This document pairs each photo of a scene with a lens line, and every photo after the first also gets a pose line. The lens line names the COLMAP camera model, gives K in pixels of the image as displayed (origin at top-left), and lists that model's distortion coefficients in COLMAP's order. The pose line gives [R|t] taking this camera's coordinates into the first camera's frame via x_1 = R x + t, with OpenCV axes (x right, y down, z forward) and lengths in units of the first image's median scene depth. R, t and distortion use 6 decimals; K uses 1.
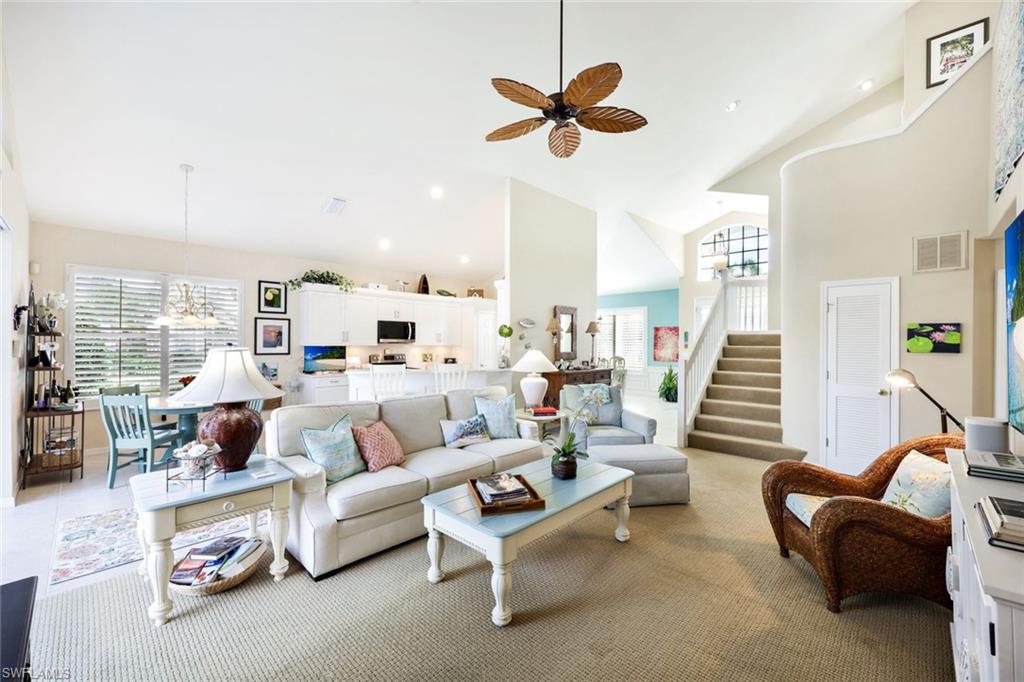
lens RADIAL K [[413.1, 0, 511.2], [0, 413.1, 344.3], [0, 0, 1]] dist [0.000066, -0.000973]
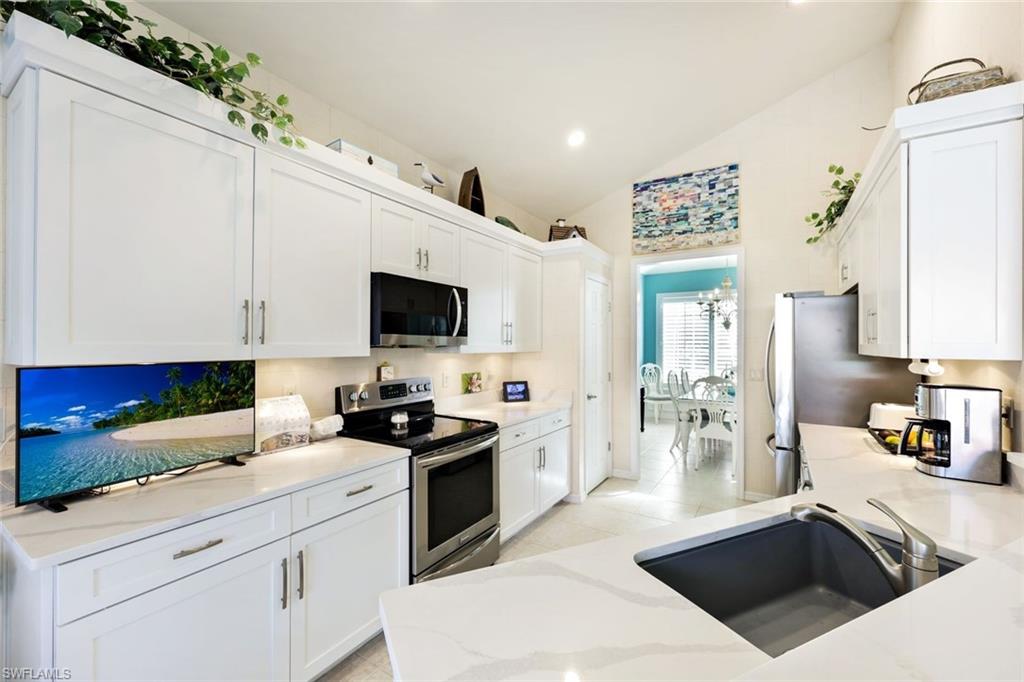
lens RADIAL K [[413.1, 0, 508.8], [0, 413.1, 345.4], [0, 0, 1]] dist [0.000066, -0.000973]
pose [[0.979042, 0.000928, 0.203655, -0.330841], [-0.001111, 0.999999, 0.000785, -0.005927], [-0.203654, -0.000995, 0.979042, 0.795794]]
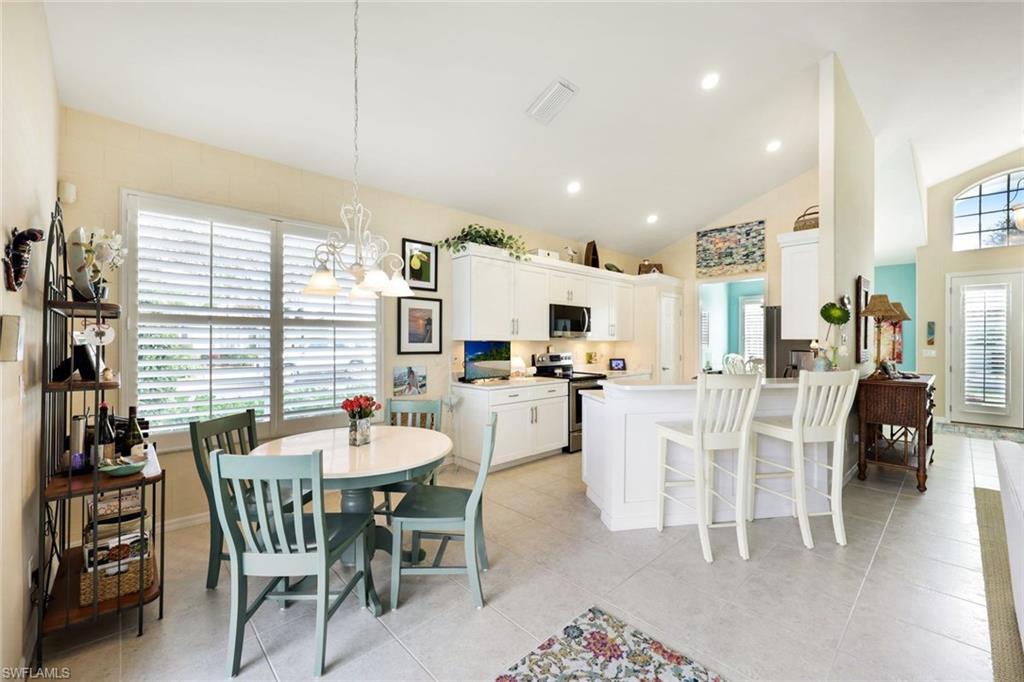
lens RADIAL K [[413.1, 0, 509.1], [0, 413.1, 344.2], [0, 0, 1]] dist [0.000066, -0.000973]
pose [[0.998601, -0.000434, -0.052884, -0.408562], [0.000564, 0.999997, 0.002447, 0.008332], [0.052882, -0.002473, 0.998598, 0.364444]]
